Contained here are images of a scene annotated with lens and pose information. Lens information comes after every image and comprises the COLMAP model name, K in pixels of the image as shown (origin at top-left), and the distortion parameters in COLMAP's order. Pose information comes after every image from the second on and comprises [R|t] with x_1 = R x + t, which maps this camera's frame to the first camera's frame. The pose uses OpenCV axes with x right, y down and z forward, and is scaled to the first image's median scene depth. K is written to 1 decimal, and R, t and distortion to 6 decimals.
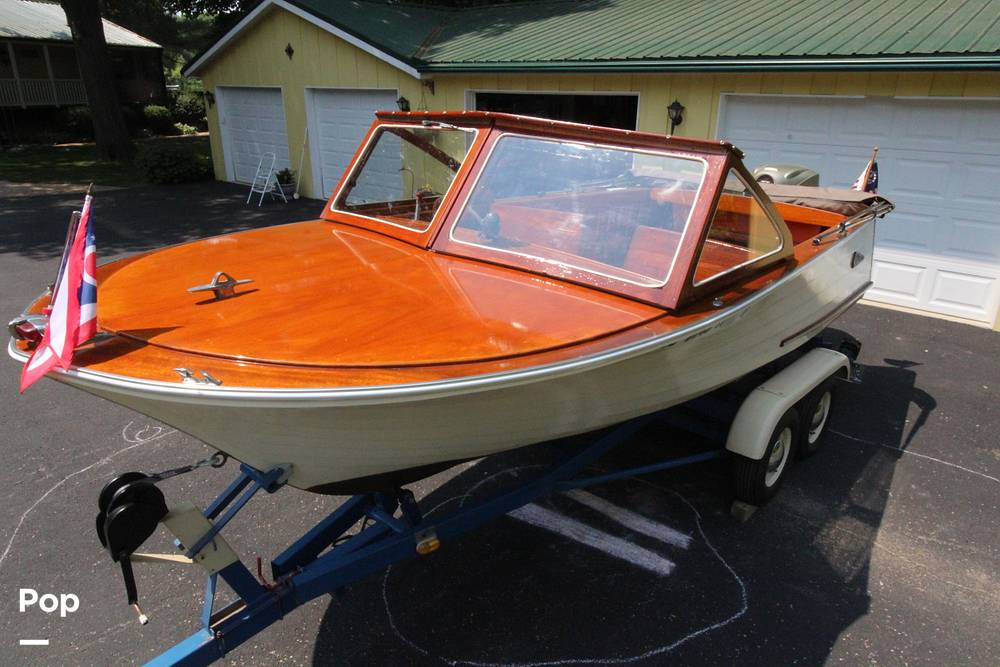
lens RADIAL K [[667.8, 0, 500.0], [0, 667.8, 333.5], [0, 0, 1]] dist [0.005602, 0.002978]
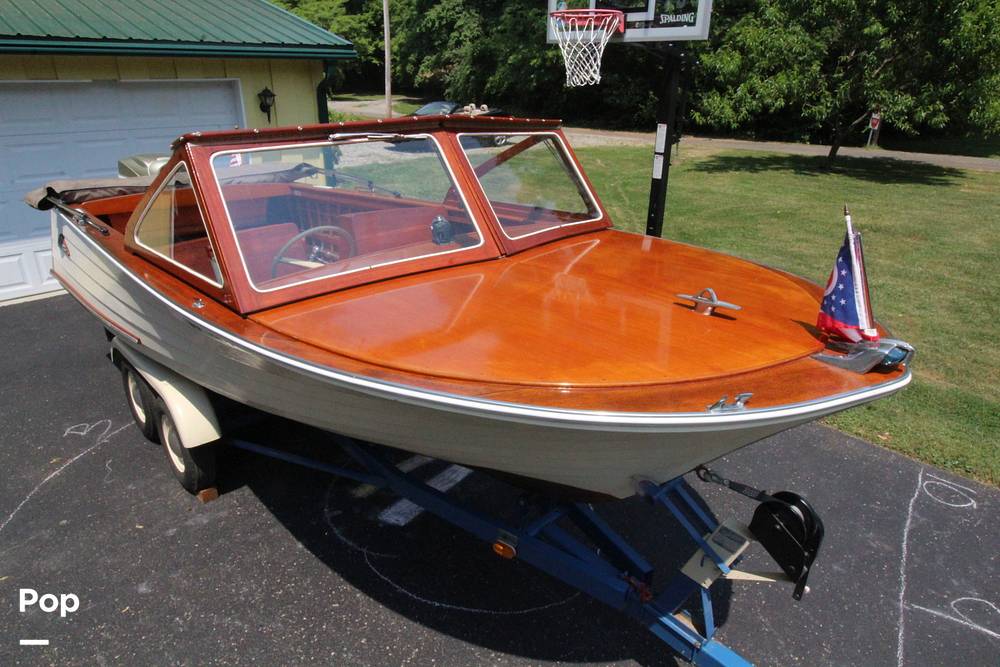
lens RADIAL K [[634.2, 0, 495.3], [0, 634.2, 330.8], [0, 0, 1]] dist [0.003227, -0.003982]
pose [[0.063568, -0.385139, 0.920667, -0.416942], [0.345126, 0.874095, 0.341827, -0.139600], [-0.936401, 0.296017, 0.188486, 0.358405]]
